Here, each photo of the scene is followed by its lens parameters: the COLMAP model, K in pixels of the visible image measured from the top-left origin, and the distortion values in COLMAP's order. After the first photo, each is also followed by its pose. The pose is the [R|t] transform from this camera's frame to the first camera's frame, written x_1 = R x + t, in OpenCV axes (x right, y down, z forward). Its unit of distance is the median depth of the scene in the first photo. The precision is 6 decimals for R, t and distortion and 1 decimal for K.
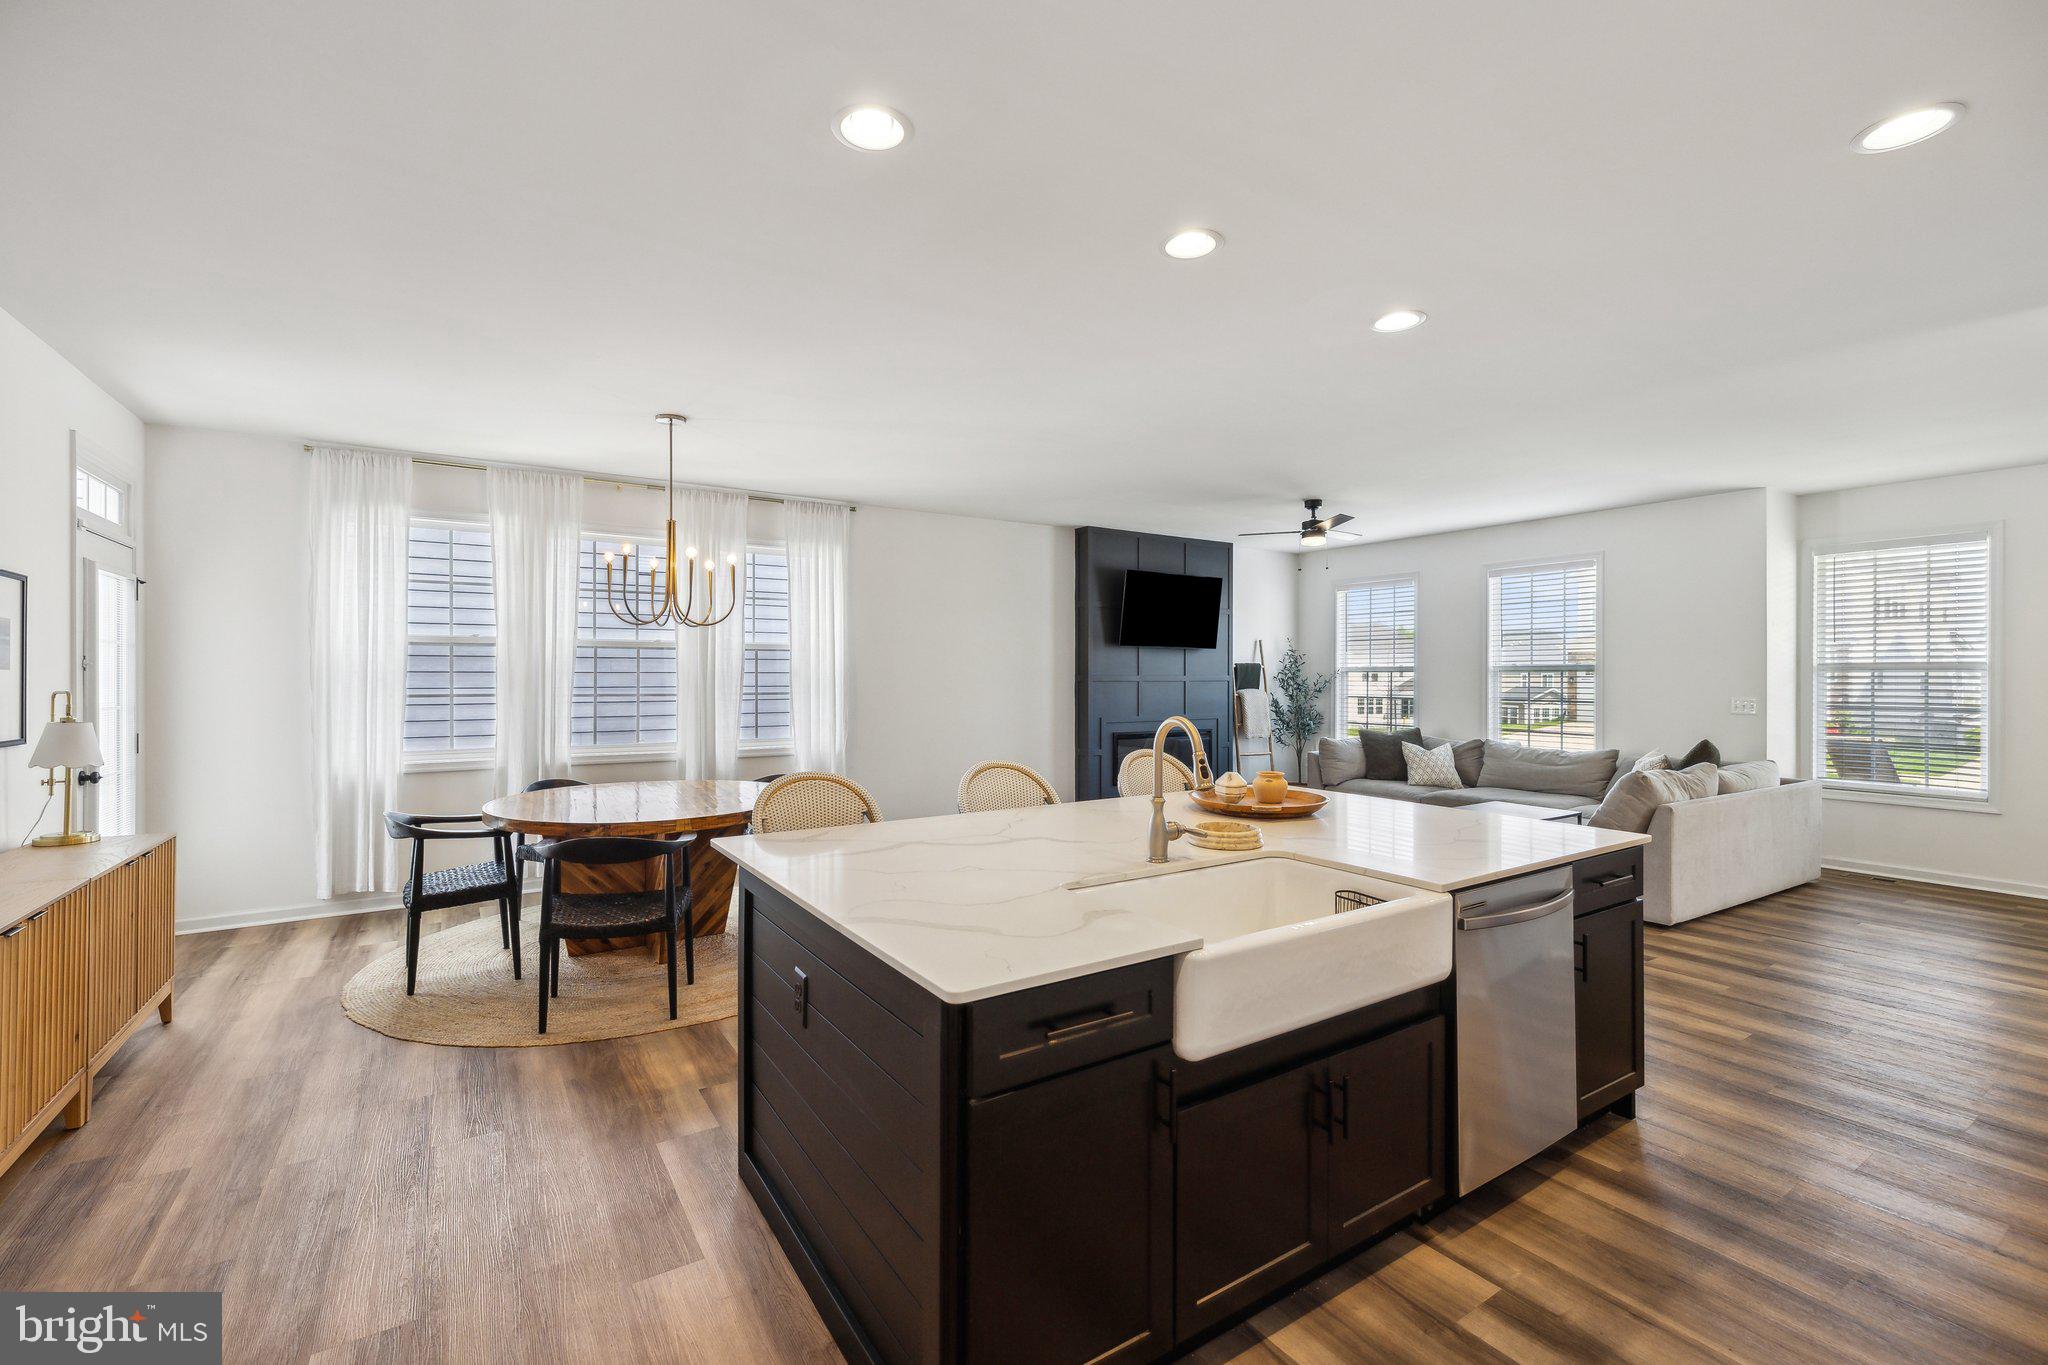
lens RADIAL K [[869.3, 0, 1002.6], [0, 869.3, 677.3], [0, 0, 1]] dist [0.002419, -0.001721]
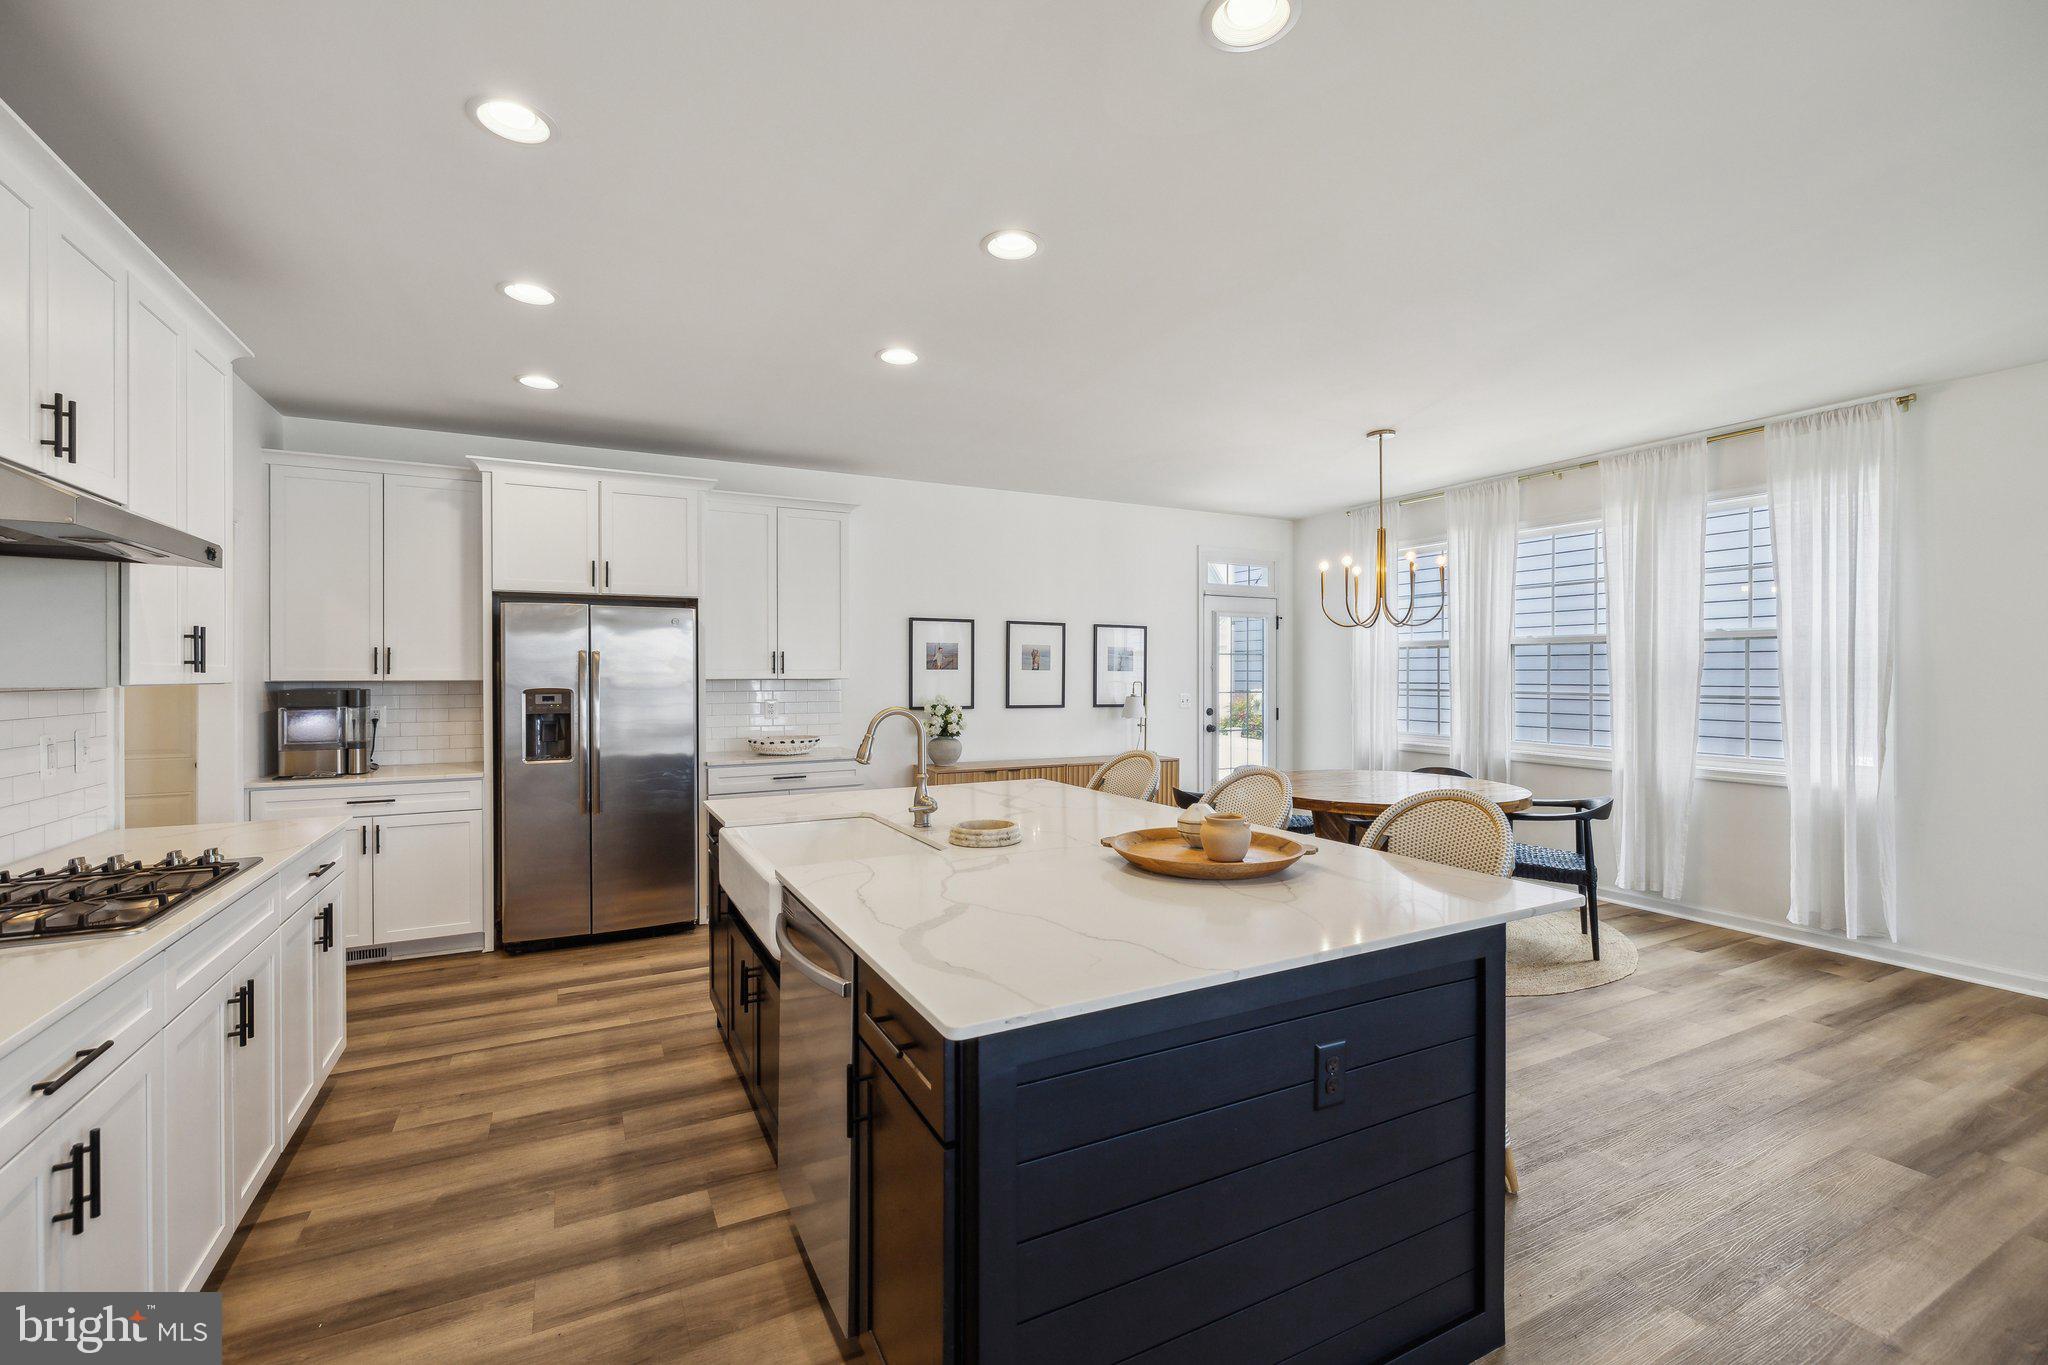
lens RADIAL K [[869.3, 0, 1026.1], [0, 869.3, 673.4], [0, 0, 1]] dist [0.002419, -0.001721]
pose [[-0.082375, -0.000188, -0.996601, 0.462367], [-0.002448, 0.999997, 0.000014, -0.000391], [0.996598, 0.002441, -0.082375, 0.416125]]
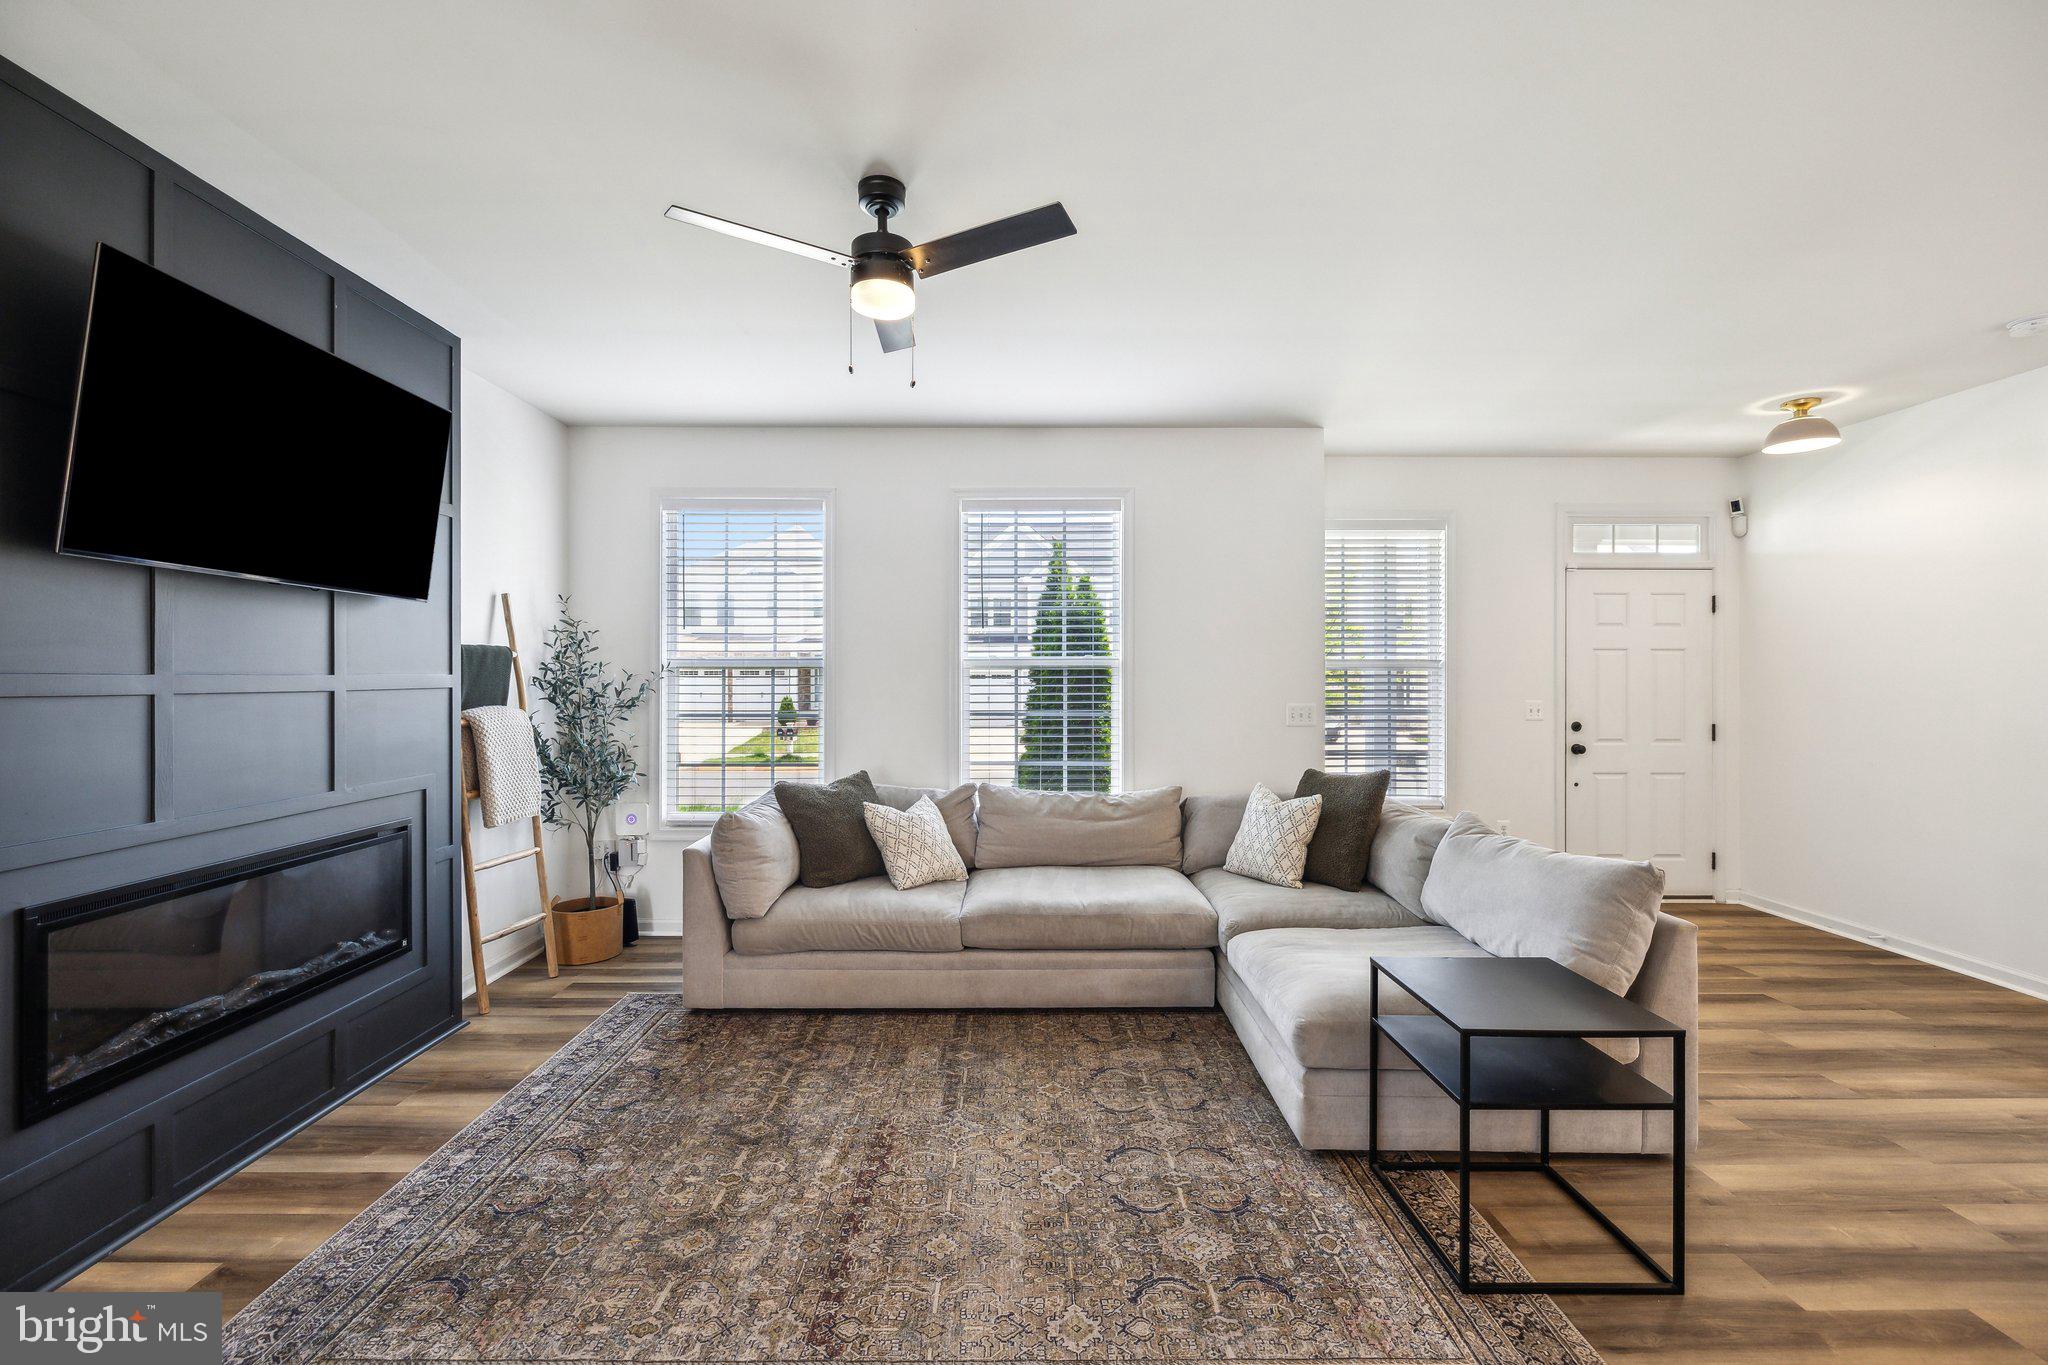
lens RADIAL K [[869.3, 0, 1015.1], [0, 869.3, 679.3], [0, 0, 1]] dist [0.002419, -0.001721]
pose [[0.524998, -0.002350, 0.851100, 0.076574], [0.001999, 0.999997, 0.001528, 0.000418], [-0.851101, 0.000899, 0.525001, 0.722004]]
